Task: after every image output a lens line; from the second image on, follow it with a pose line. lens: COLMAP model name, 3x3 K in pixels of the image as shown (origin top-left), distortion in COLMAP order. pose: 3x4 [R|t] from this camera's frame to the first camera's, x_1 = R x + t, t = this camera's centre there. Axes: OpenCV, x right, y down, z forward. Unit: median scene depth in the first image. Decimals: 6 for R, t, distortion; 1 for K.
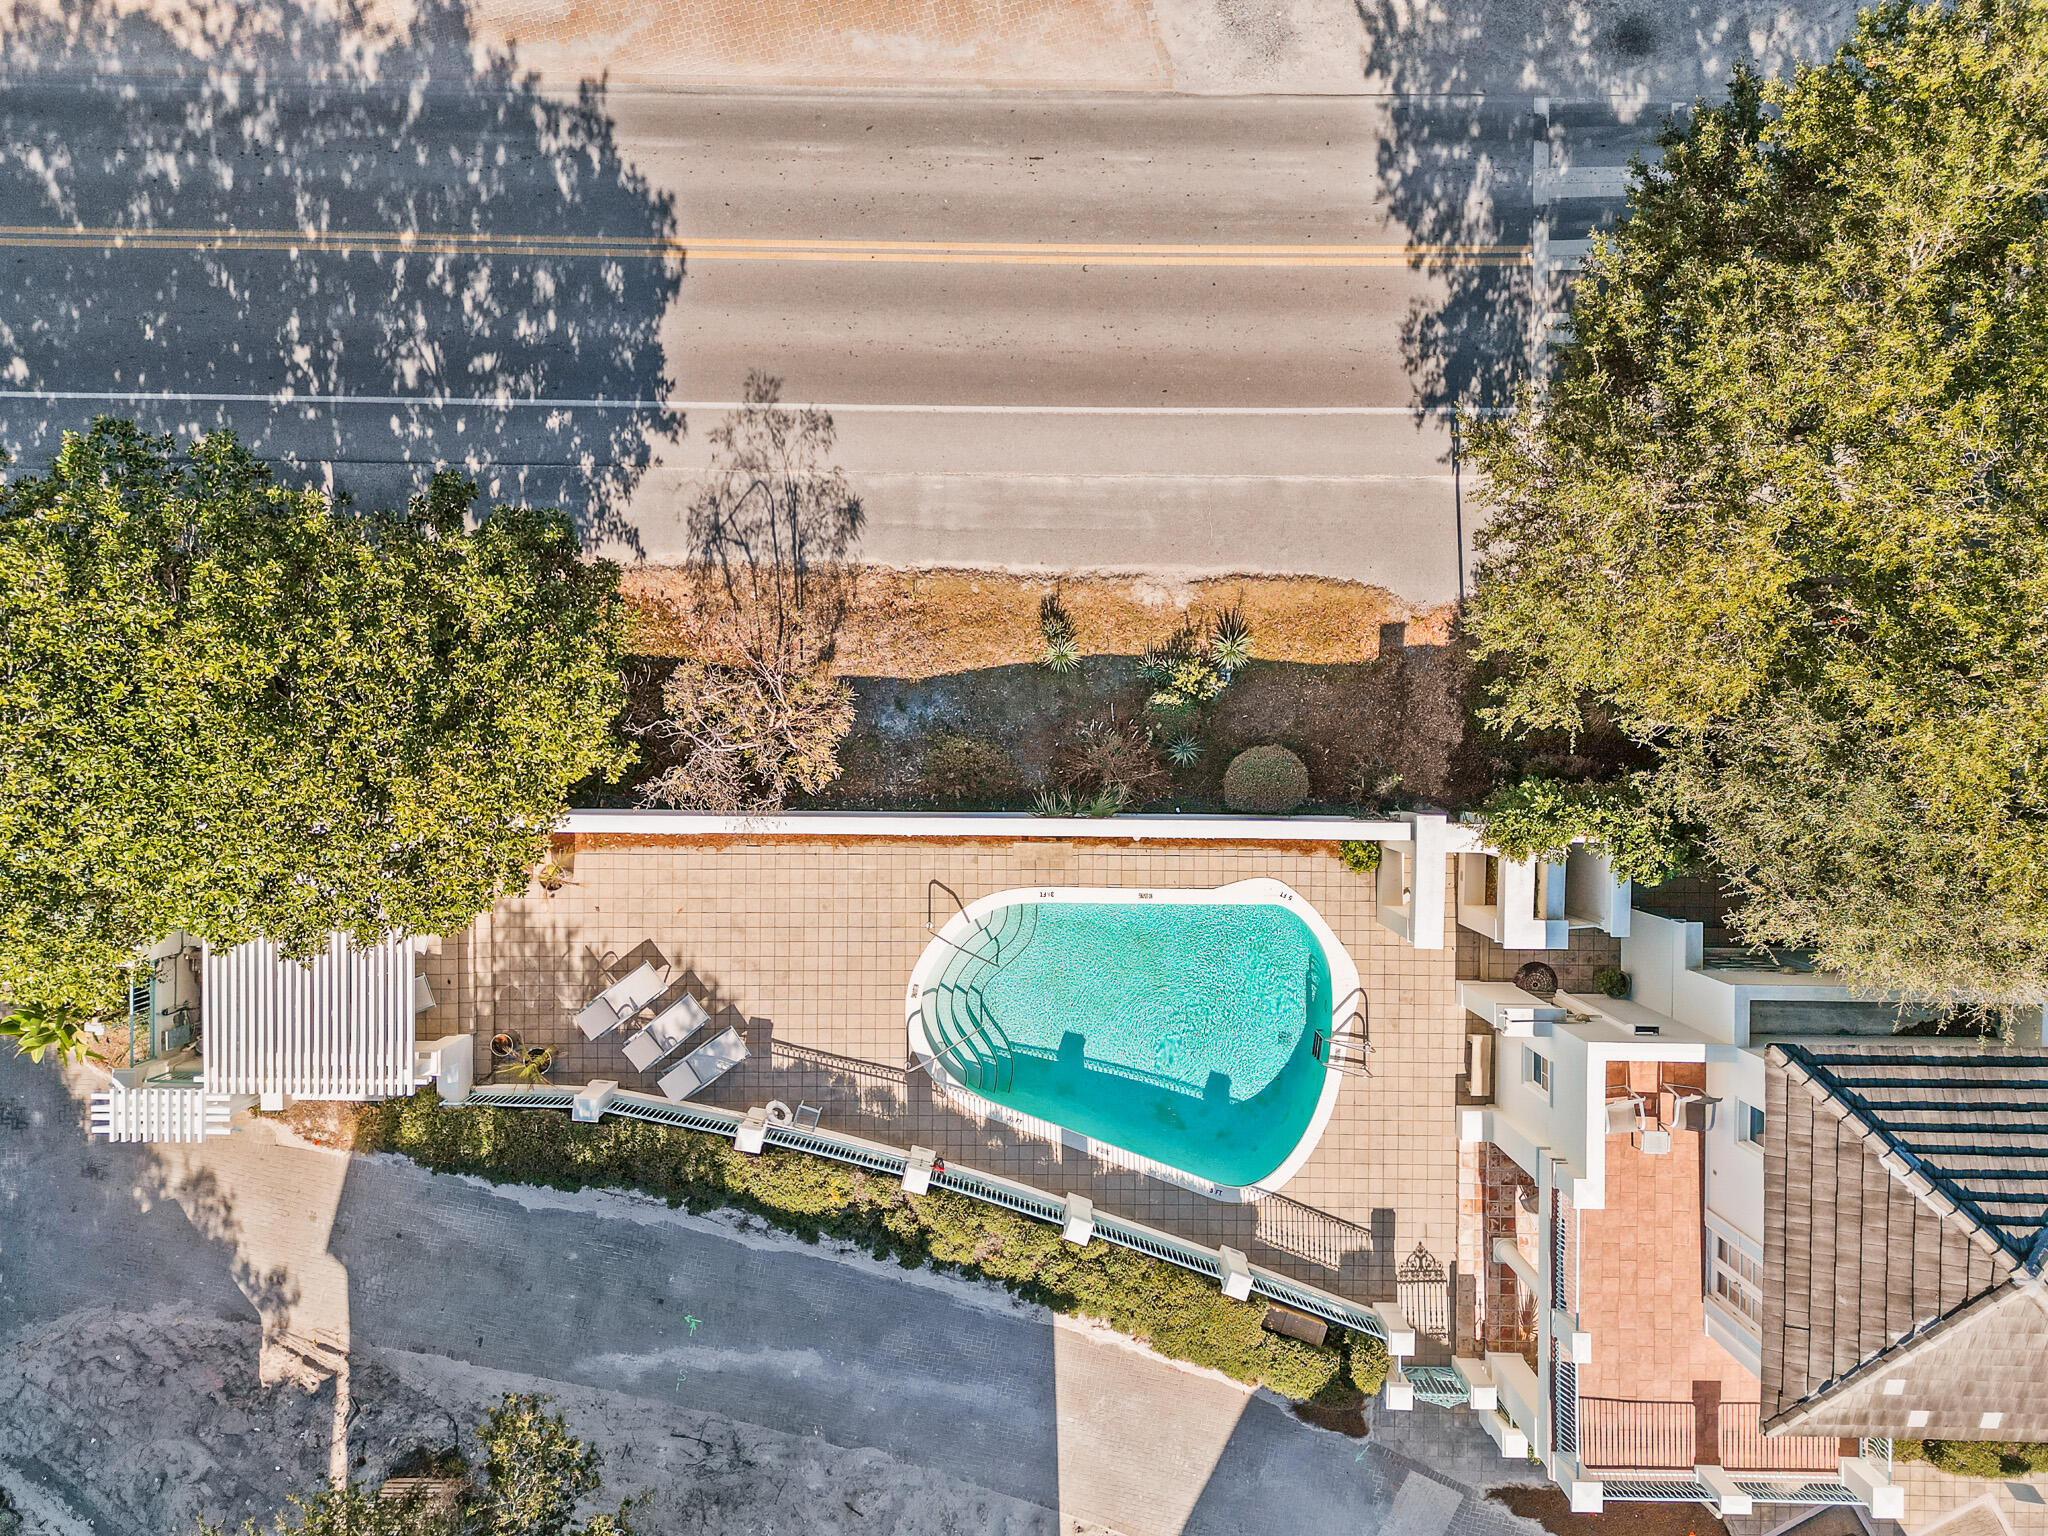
lens RADIAL K [[1432.0, 0, 1024.0], [0, 1432.0, 768.0], [0, 0, 1]] dist [0.083092, -0.078622]
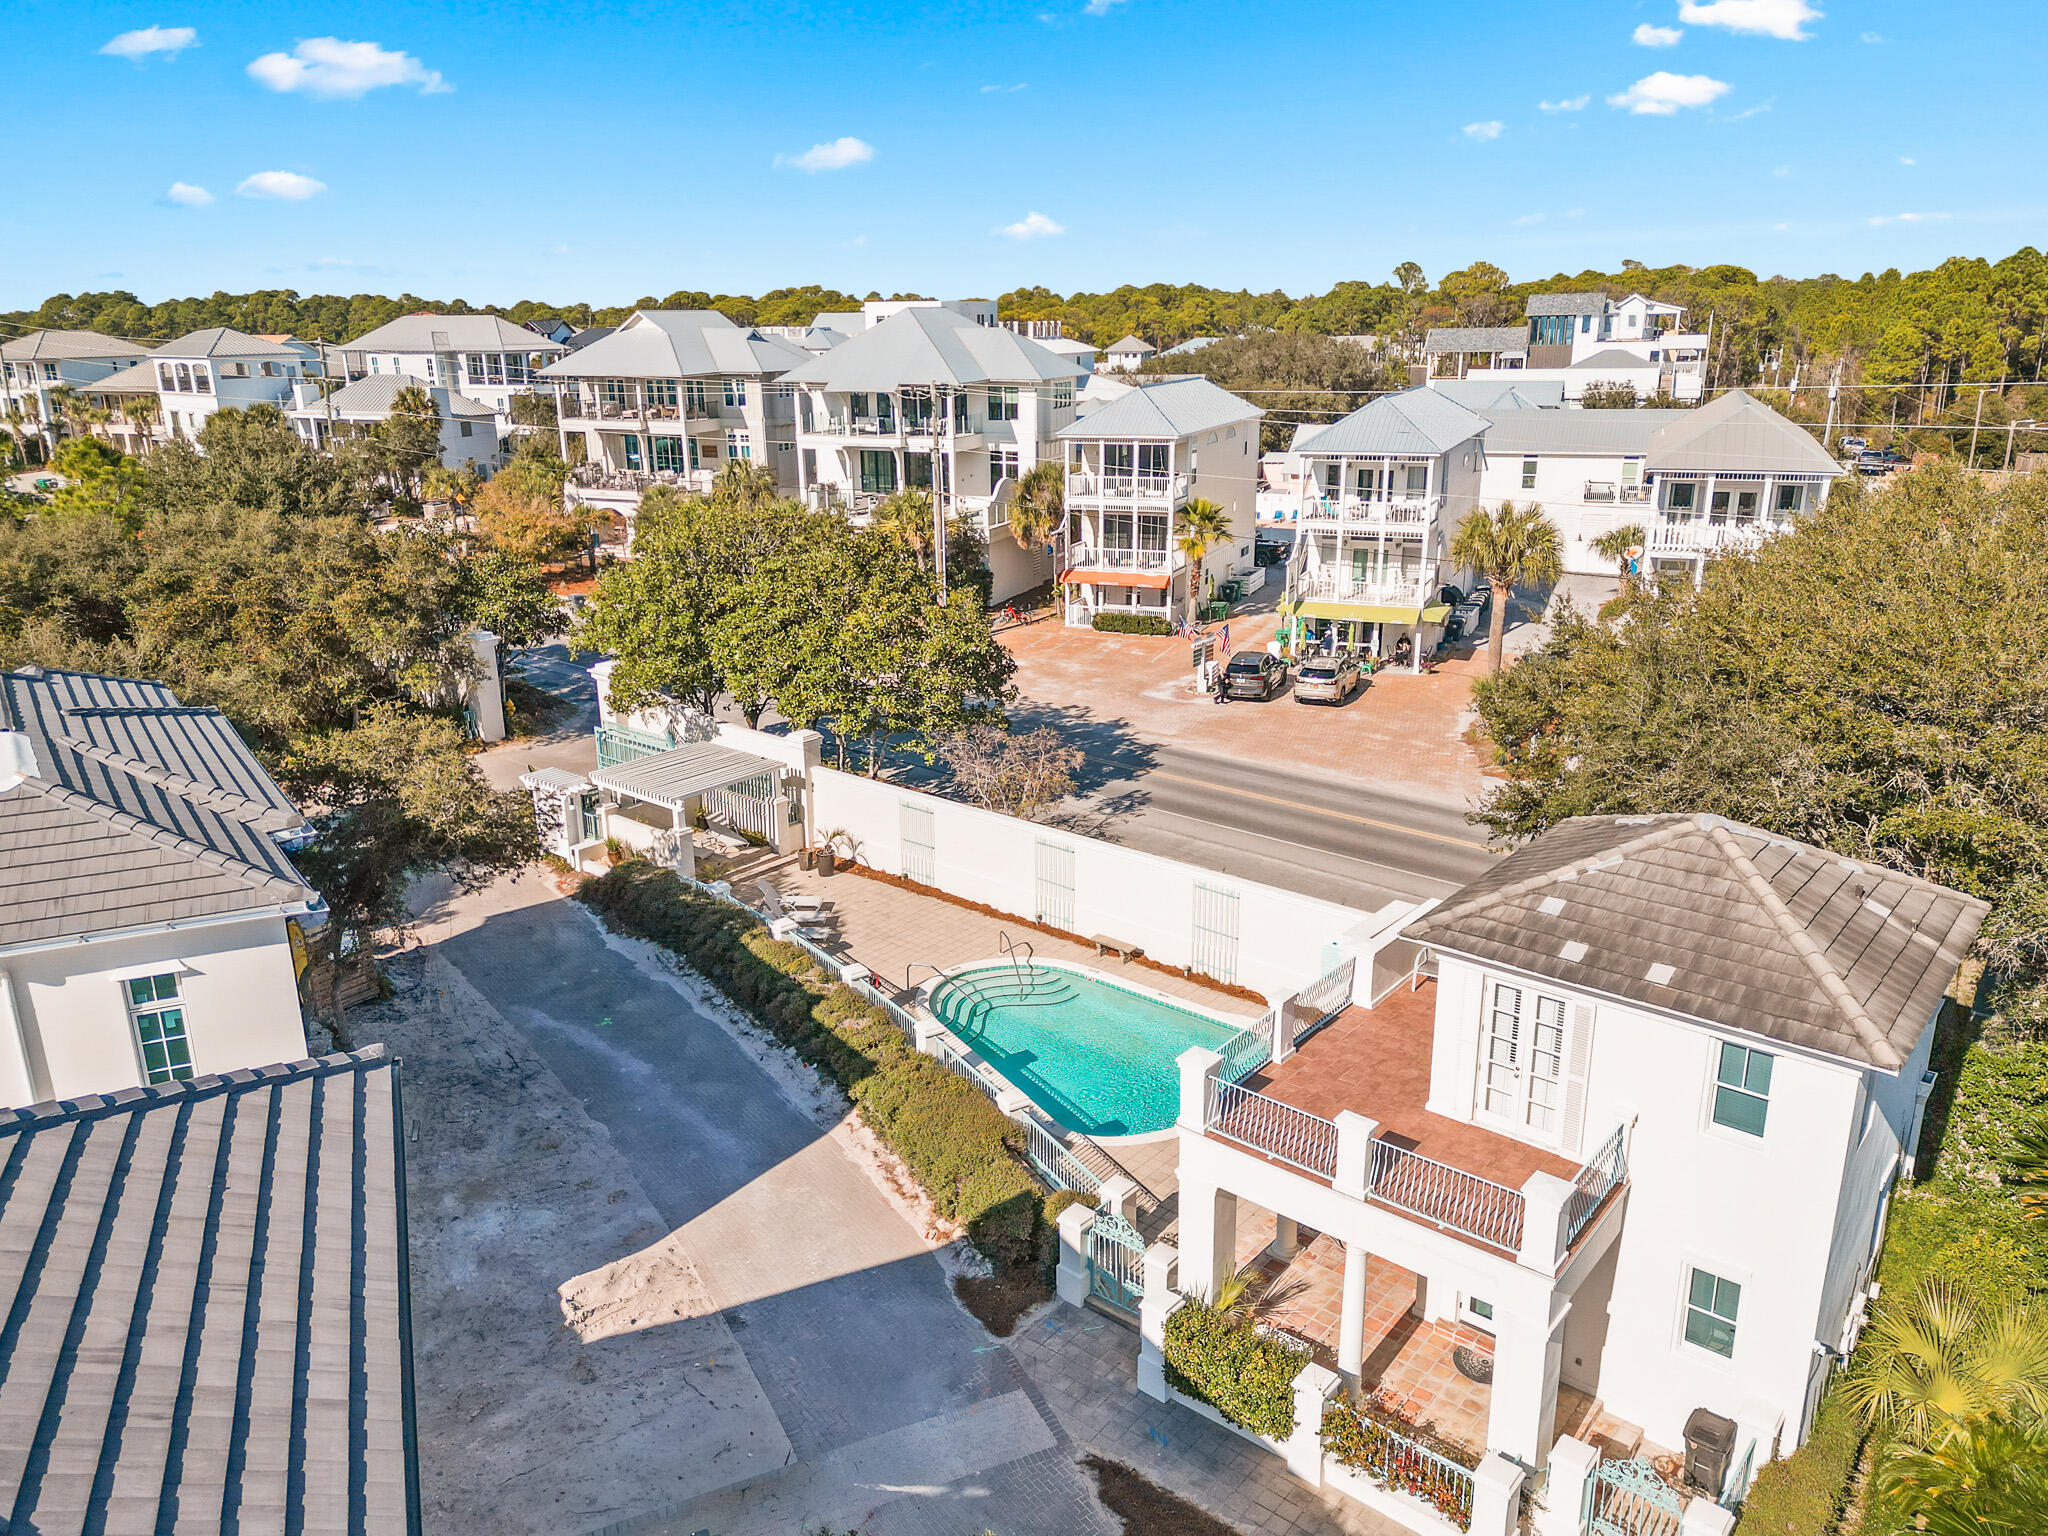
lens RADIAL K [[1432.0, 0, 1024.0], [0, 1432.0, 768.0], [0, 0, 1]] dist [0.083092, -0.078622]
pose [[0.773346, 0.186646, -0.605887, 0.682094], [-0.633801, 0.204625, -0.745939, 1.008938], [-0.015247, 0.960881, 0.276542, 0.525239]]
